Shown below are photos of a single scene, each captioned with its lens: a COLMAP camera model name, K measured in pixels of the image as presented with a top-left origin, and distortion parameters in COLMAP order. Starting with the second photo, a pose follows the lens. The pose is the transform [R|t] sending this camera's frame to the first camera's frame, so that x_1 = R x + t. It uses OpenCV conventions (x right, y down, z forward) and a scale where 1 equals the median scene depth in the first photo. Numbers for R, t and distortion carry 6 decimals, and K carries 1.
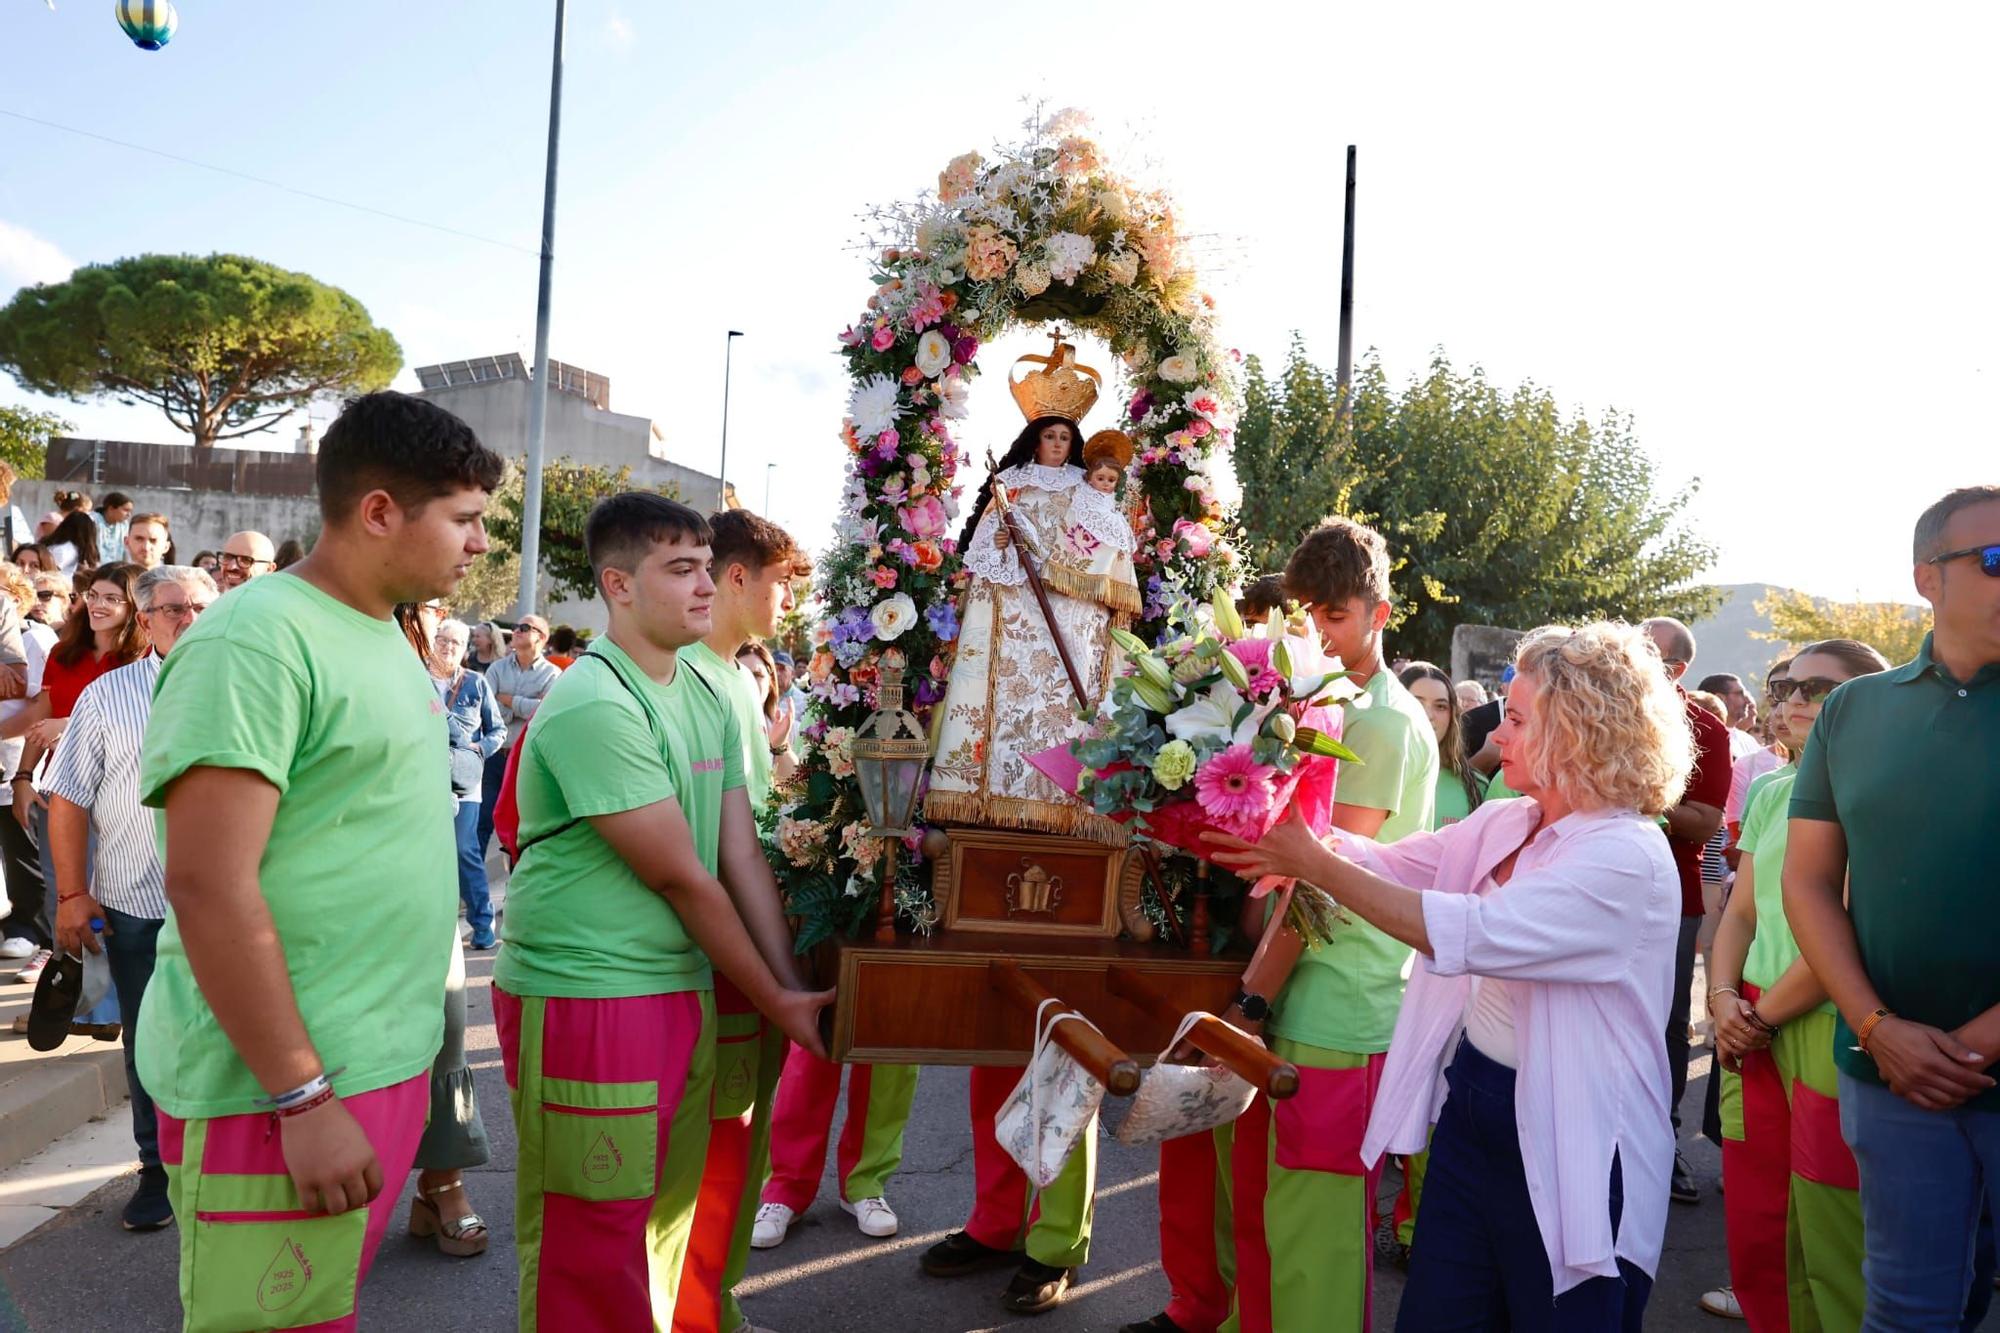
lens RADIAL K [[1428.9, 0, 1000.0], [0, 1428.9, 666.5], [0, 0, 1]] dist [-0.056654, -0.004124]
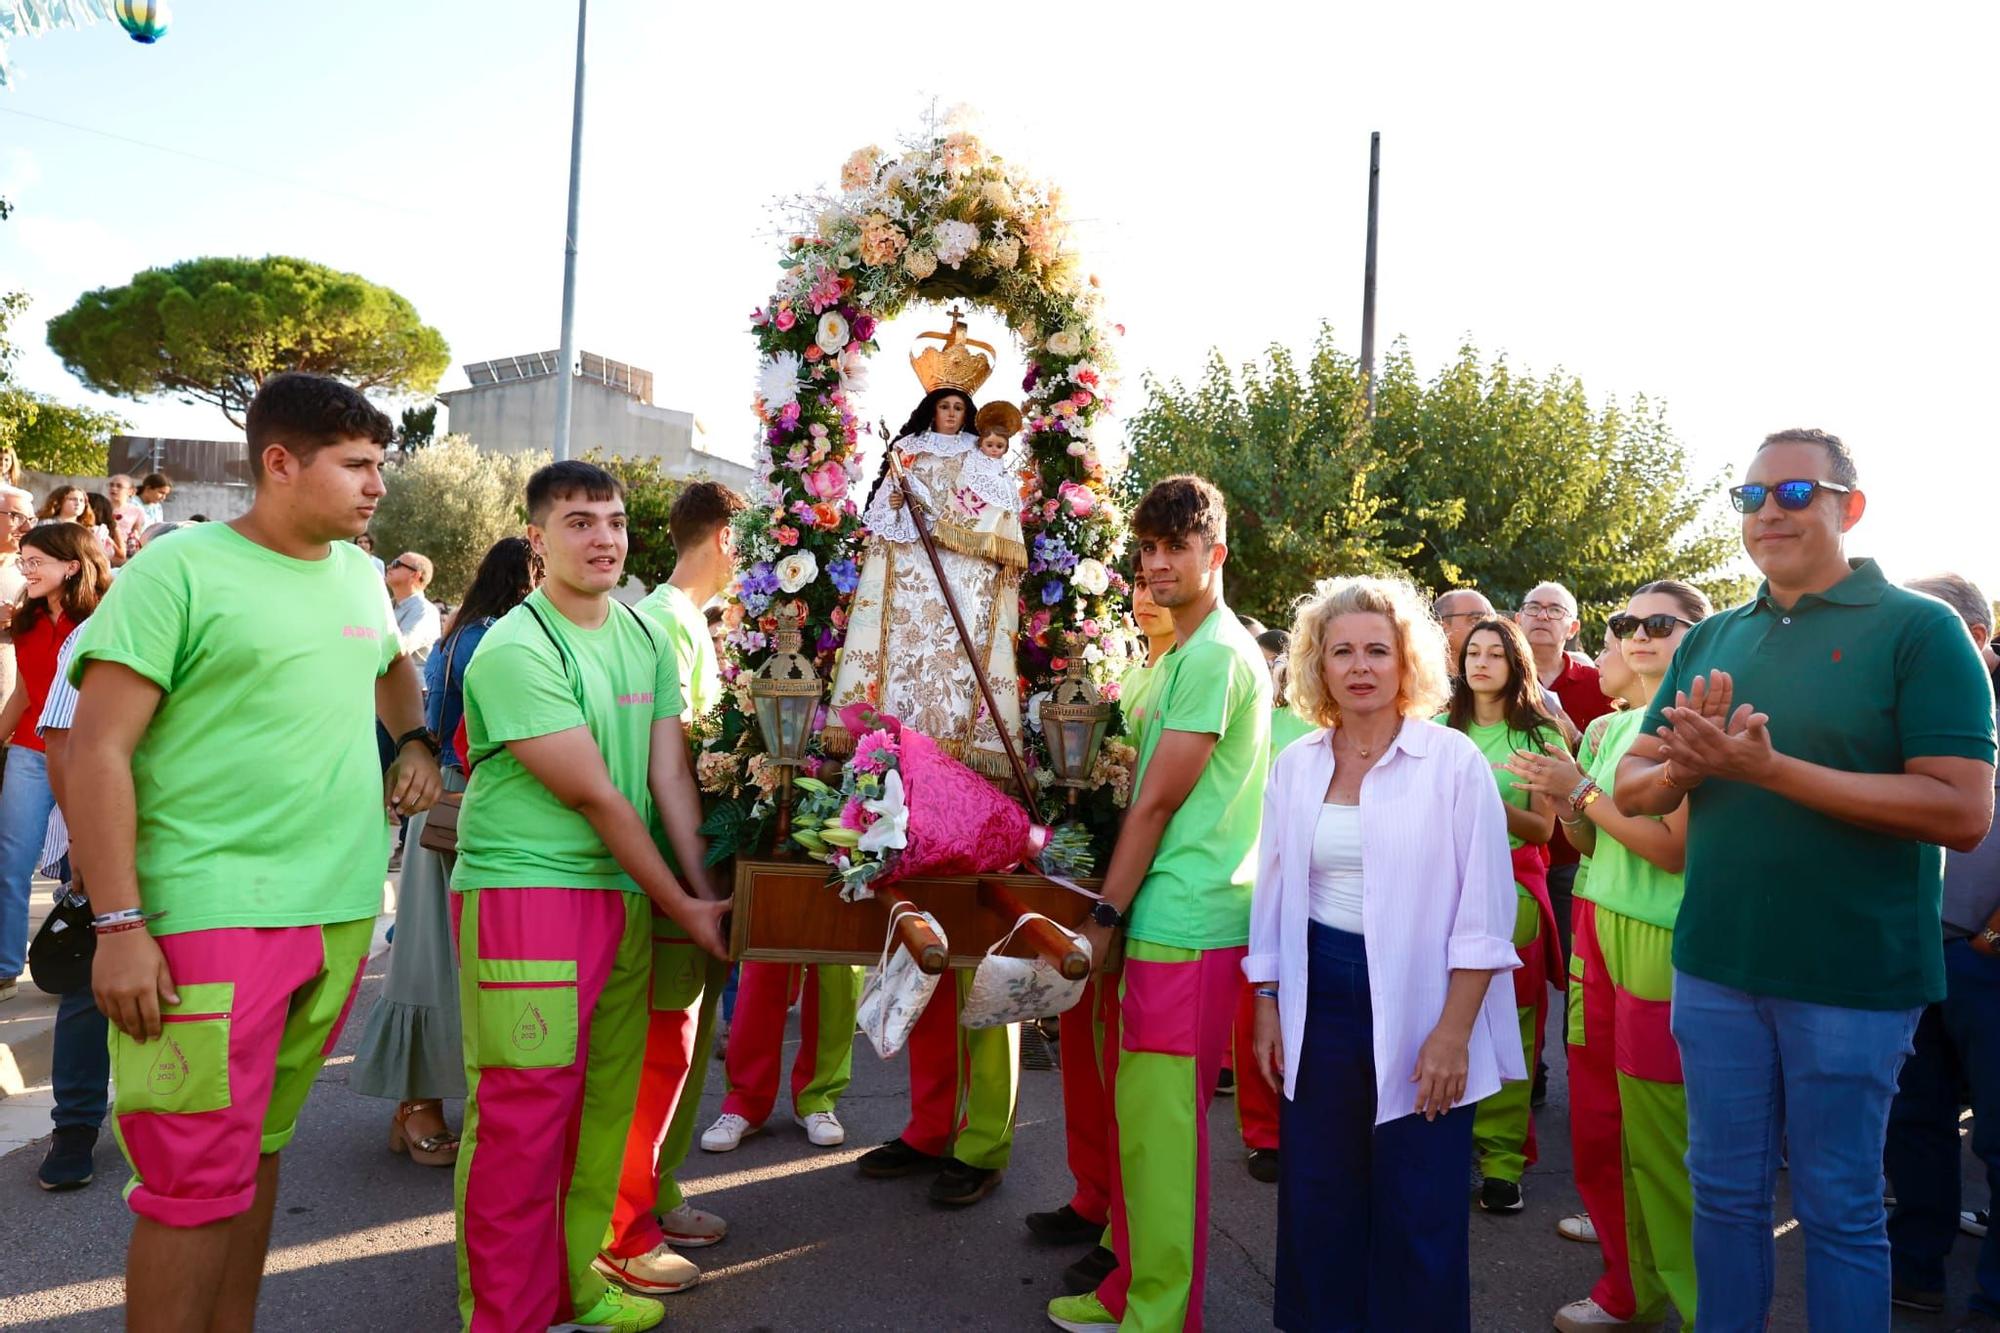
lens RADIAL K [[1413.8, 0, 994.1], [0, 1413.8, 709.3], [0, 0, 1]] dist [-0.066143, 0.004402]
pose [[0.999348, -0.001105, -0.036101, 0.114871], [0.002429, 0.999325, 0.036661, 0.031966], [0.036036, -0.036724, 0.998675, -0.093701]]
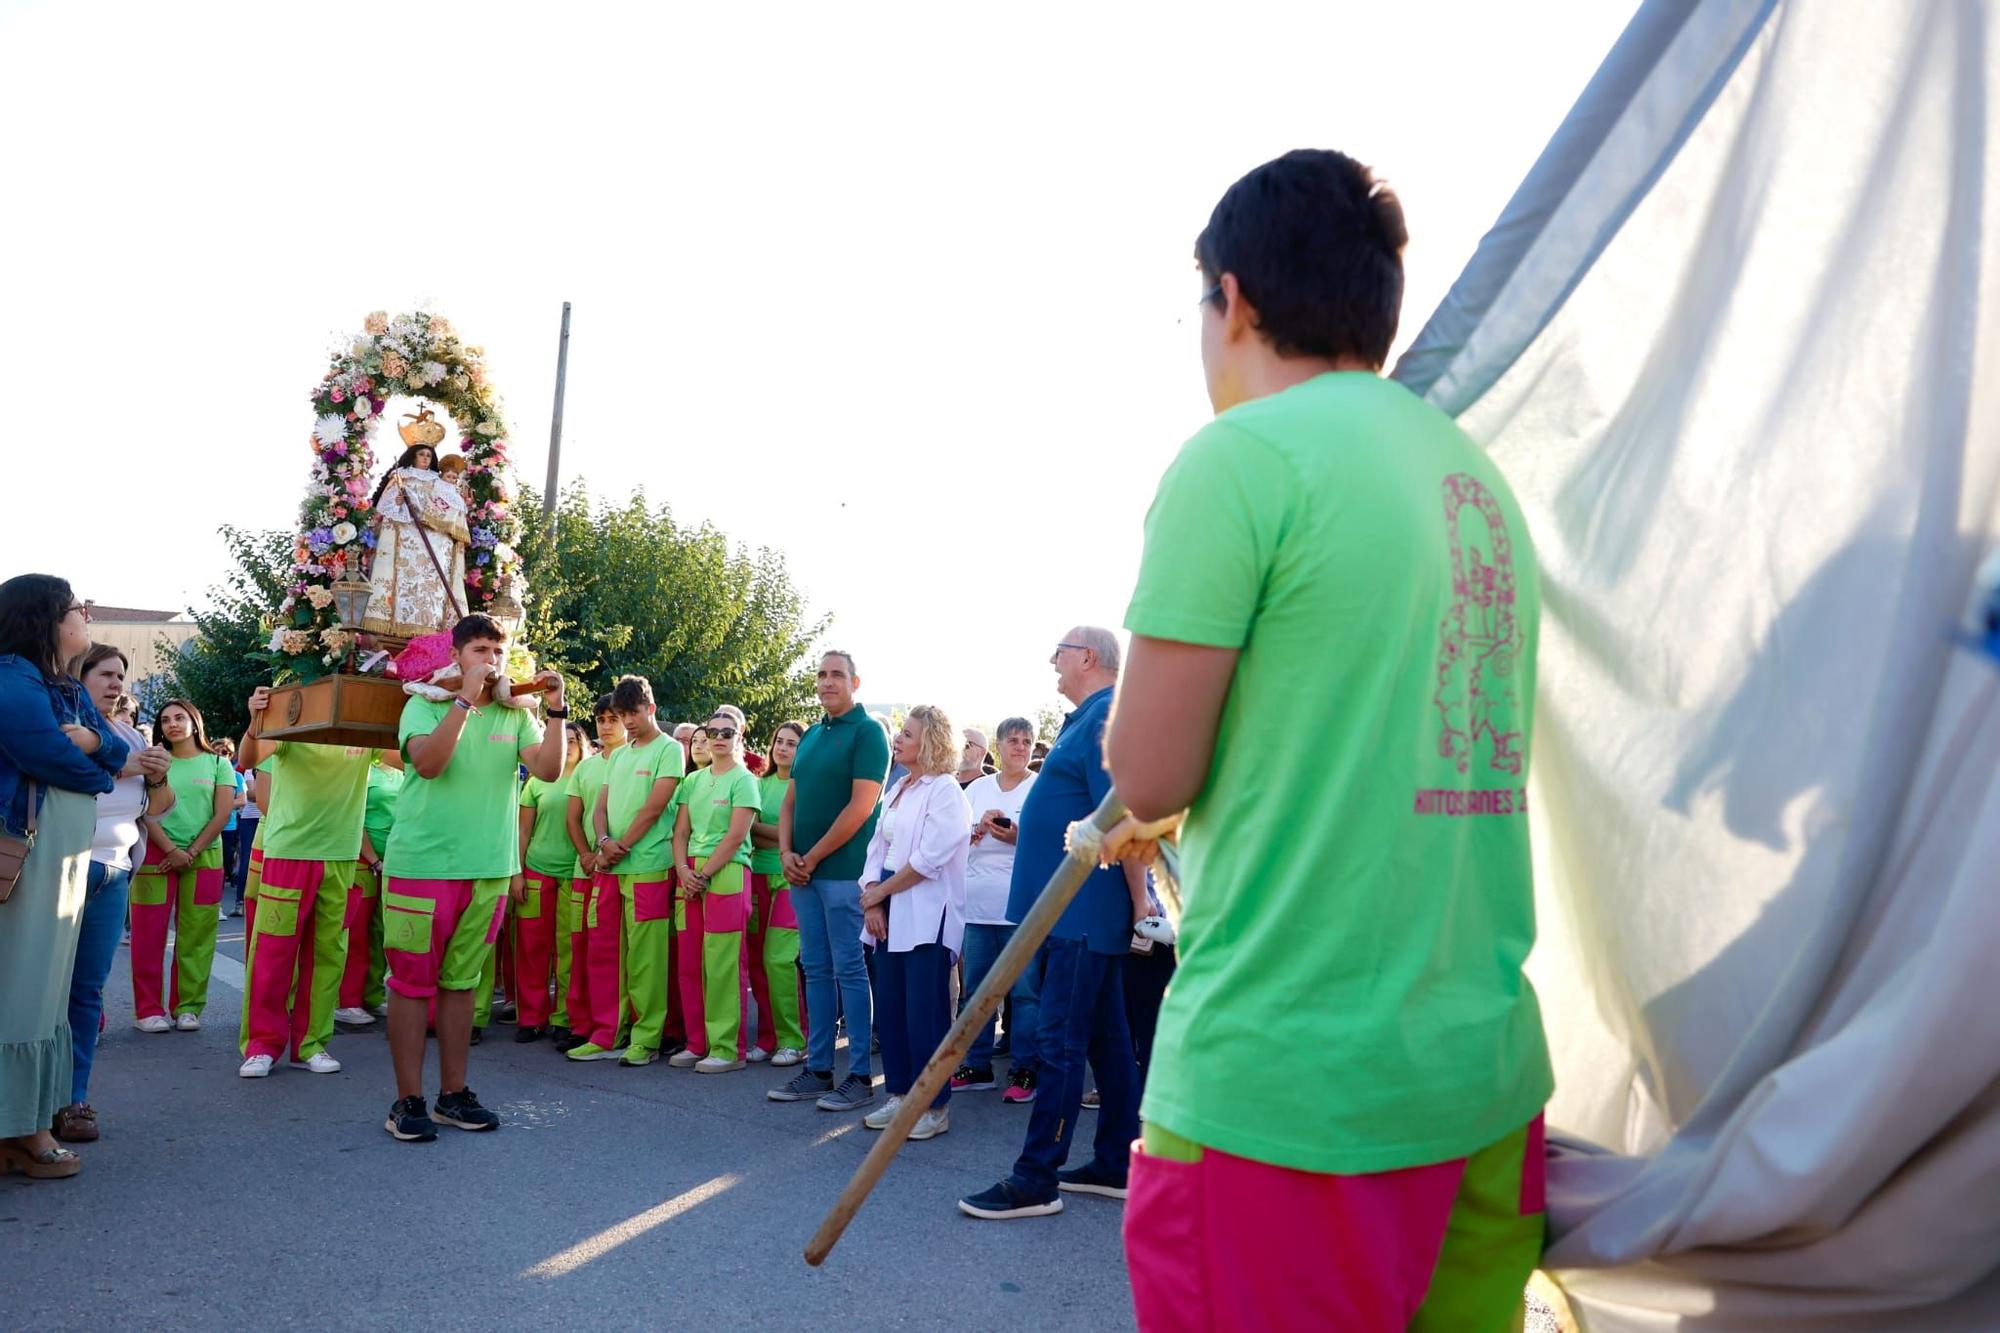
lens RADIAL K [[1400.6, 0, 1000.0], [0, 1400.6, 666.5], [0, 0, 1]] dist [0.010116, 0.002483]
pose [[0.849977, 0.008070, 0.526758, -0.317732], [0.055653, 0.992912, -0.105013, 0.396866], [-0.523872, 0.118574, 0.843504, -1.086332]]
